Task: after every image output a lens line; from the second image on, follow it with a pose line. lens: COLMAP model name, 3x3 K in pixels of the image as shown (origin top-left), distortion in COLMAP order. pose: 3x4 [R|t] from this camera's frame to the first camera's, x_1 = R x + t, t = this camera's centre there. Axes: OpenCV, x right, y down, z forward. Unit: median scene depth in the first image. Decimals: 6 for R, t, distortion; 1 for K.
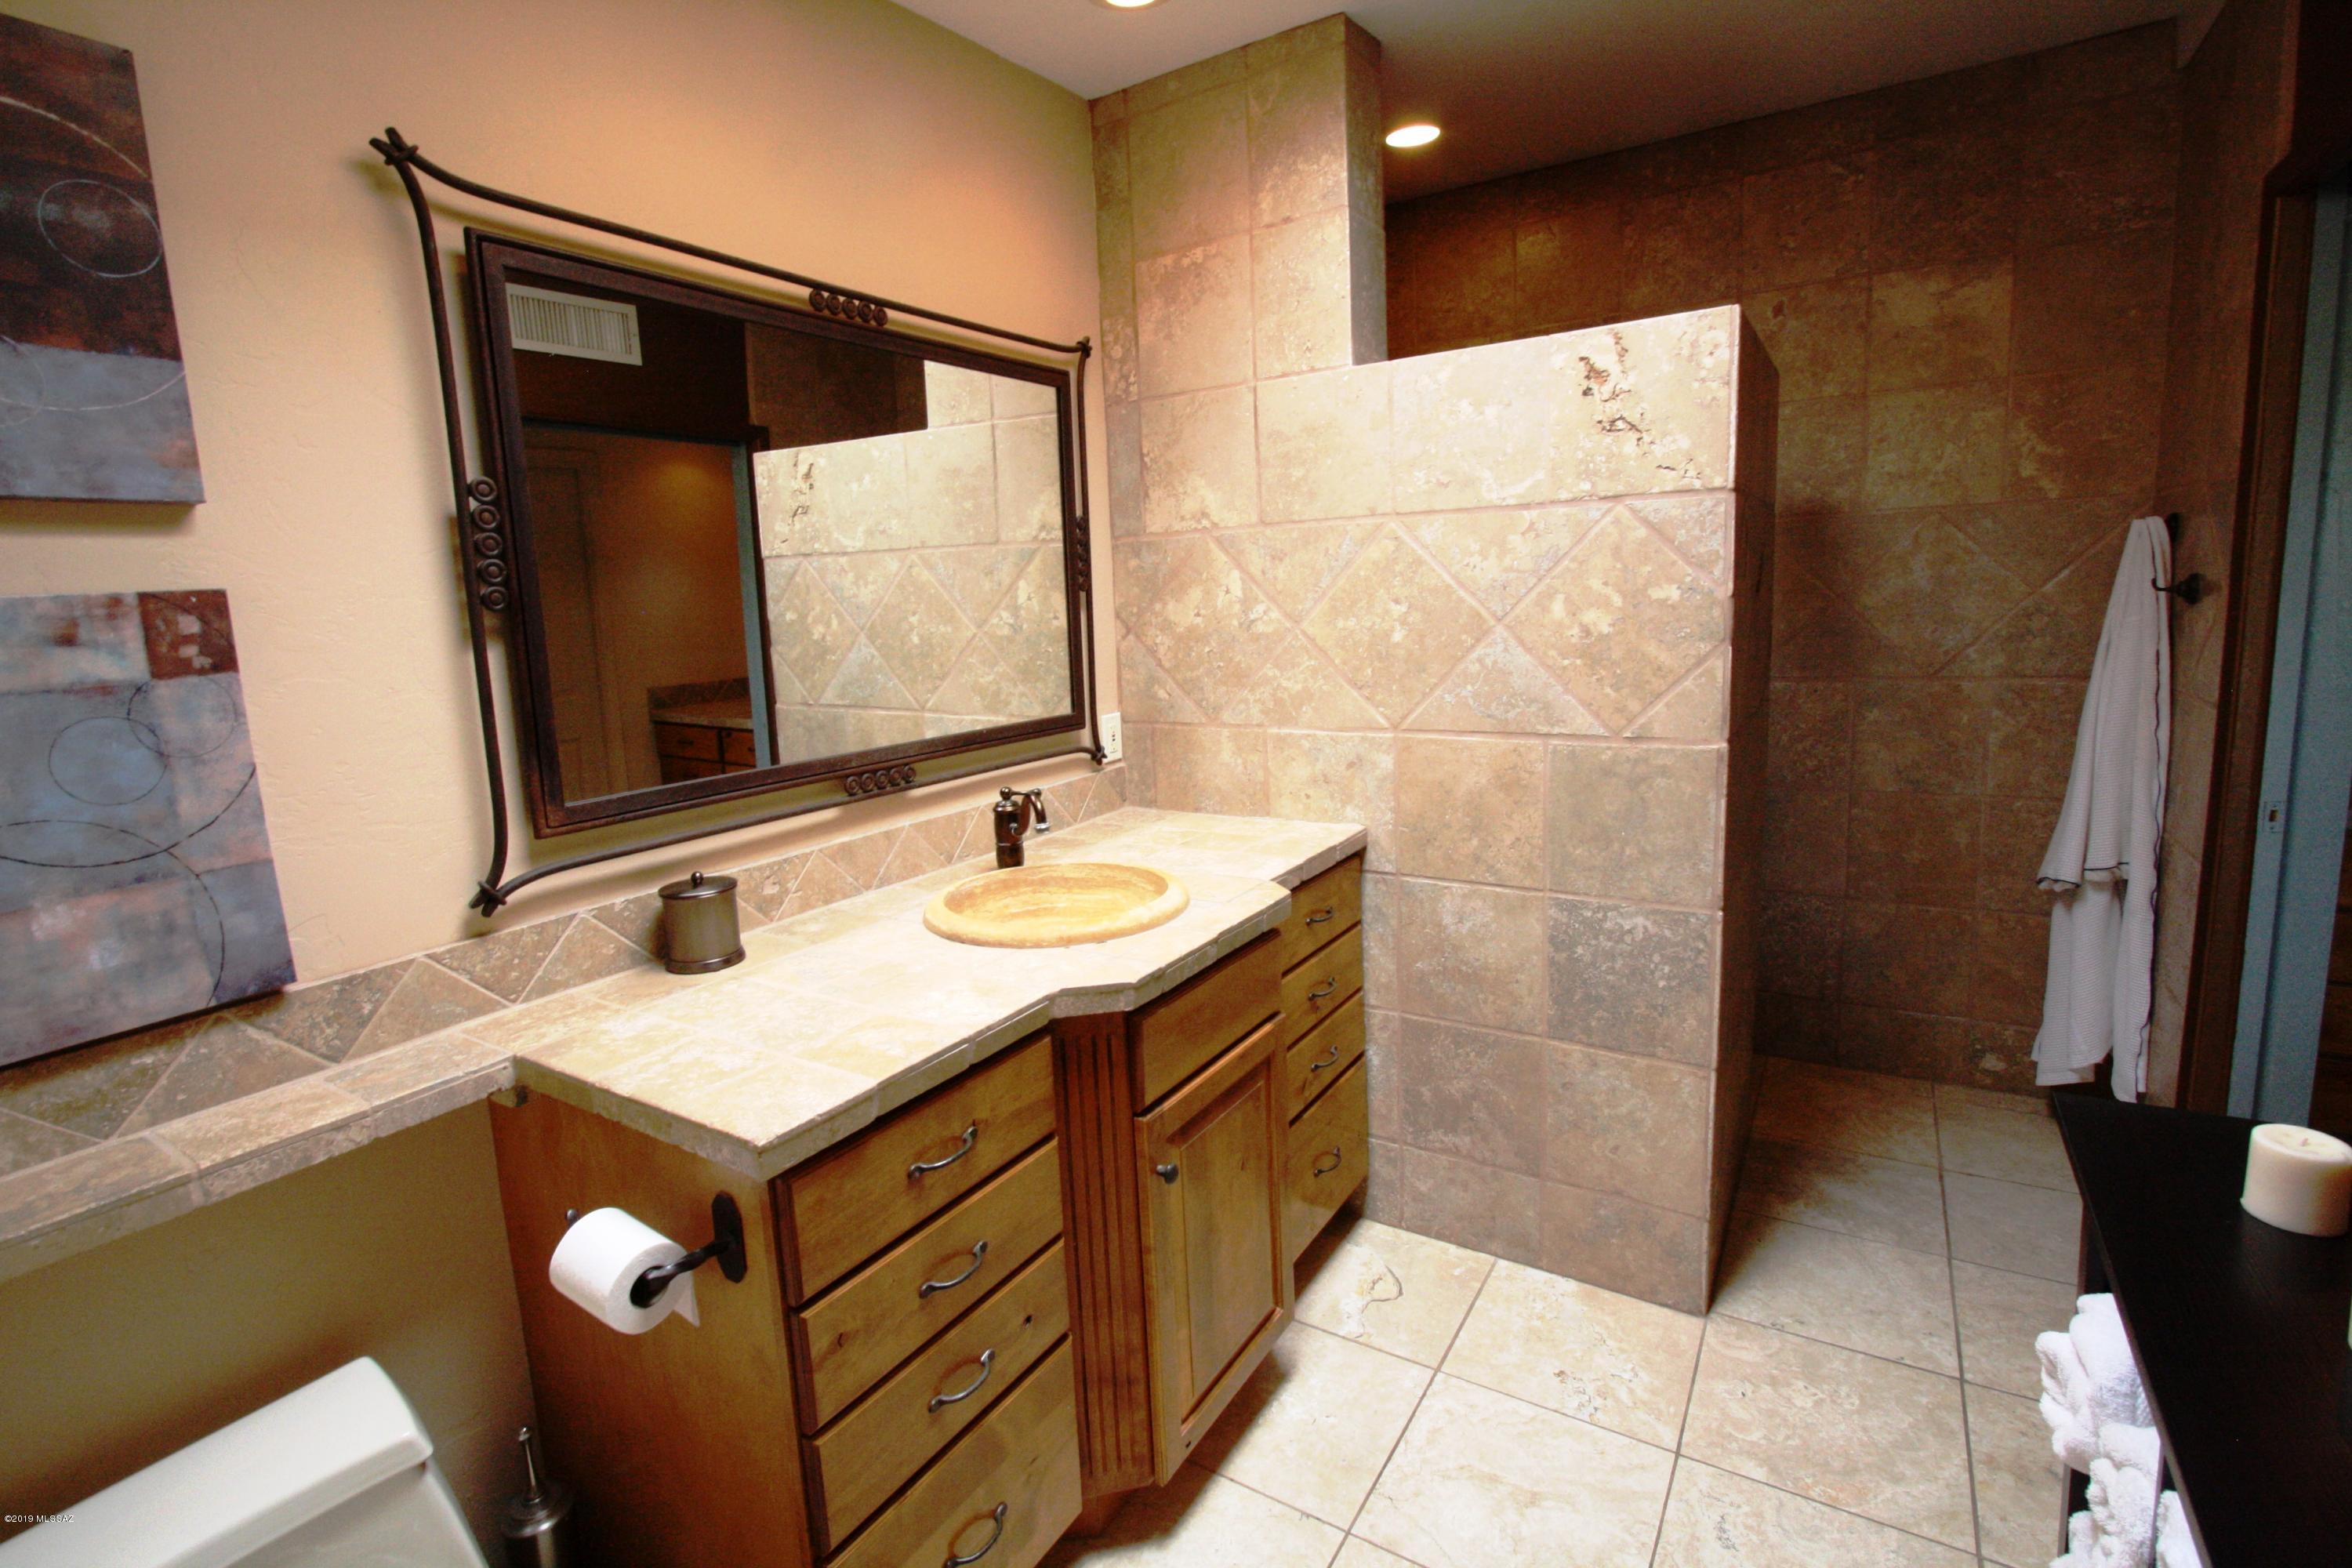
lens RADIAL K [[1052.0, 0, 1176.0], [0, 1052.0, 784.0], [0, 0, 1]] dist [0.001490, 0.000644]
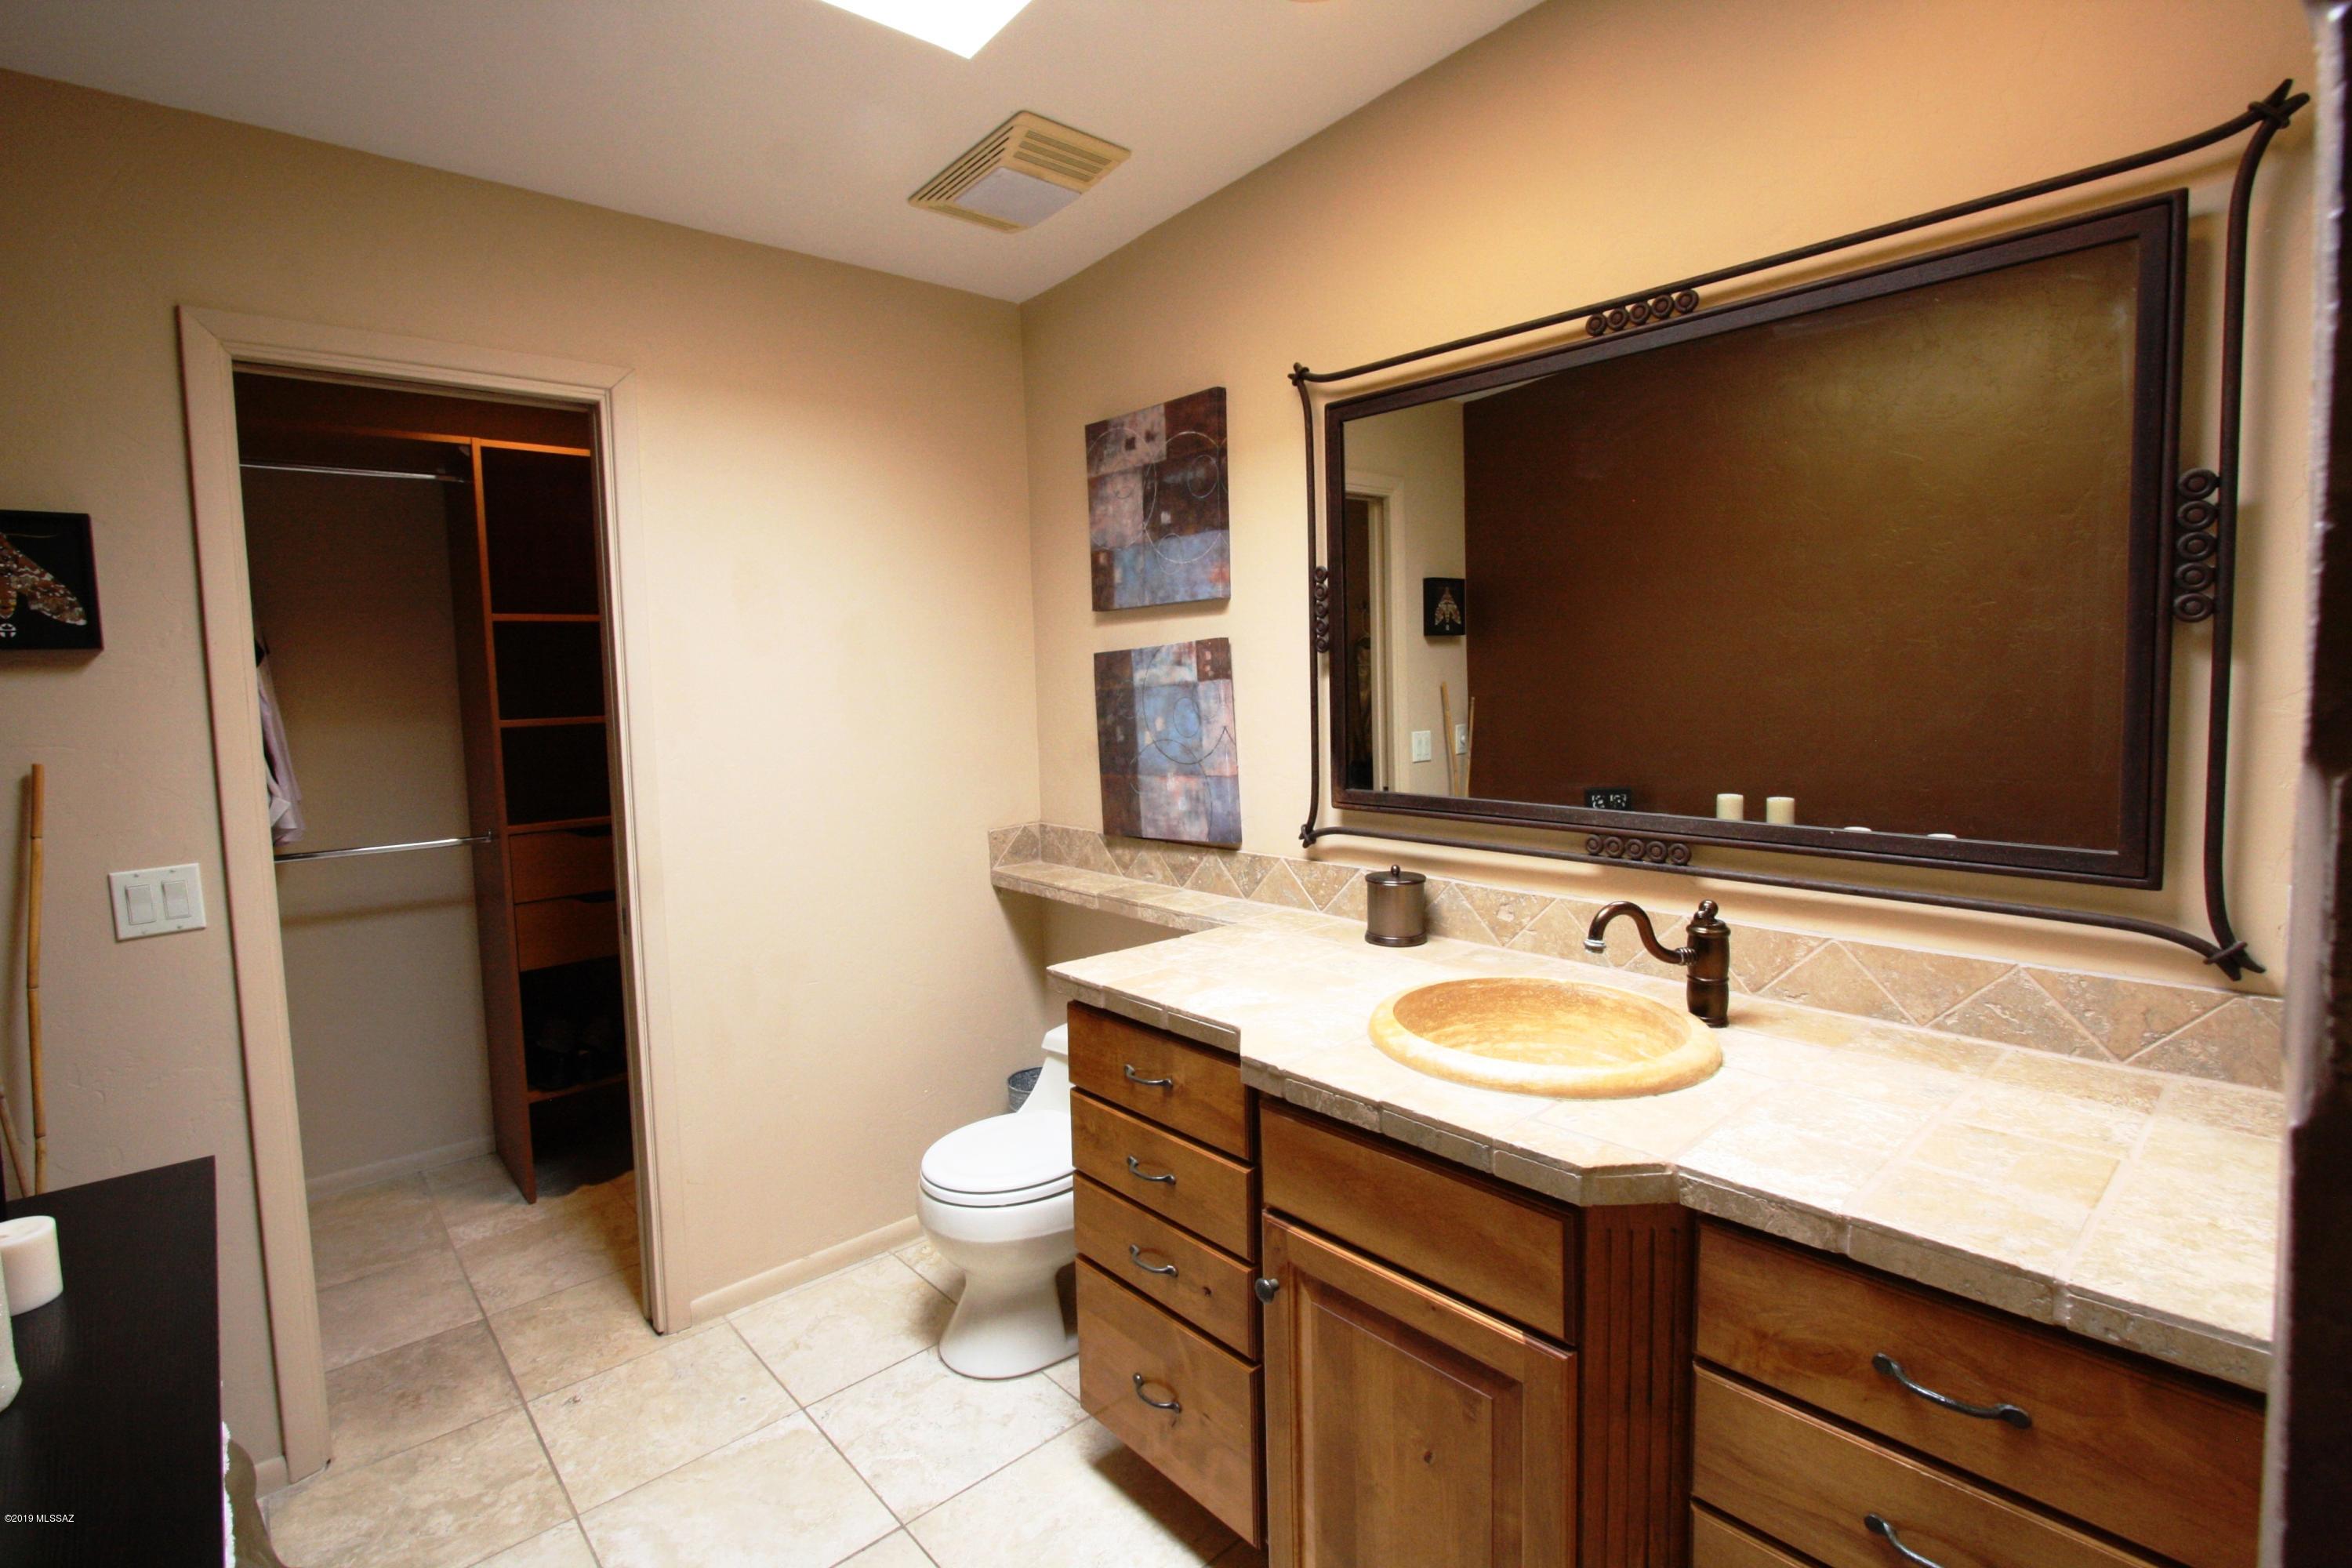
lens RADIAL K [[1126.9, 0, 1178.1], [0, 1126.9, 768.3], [0, 0, 1]] dist [-0.014933, 0.000450]
pose [[-0.265519, 0.127381, -0.955654, 1.027733], [-0.138815, 0.975854, 0.168642, -0.255465], [0.954060, 0.177436, -0.241425, 1.283824]]
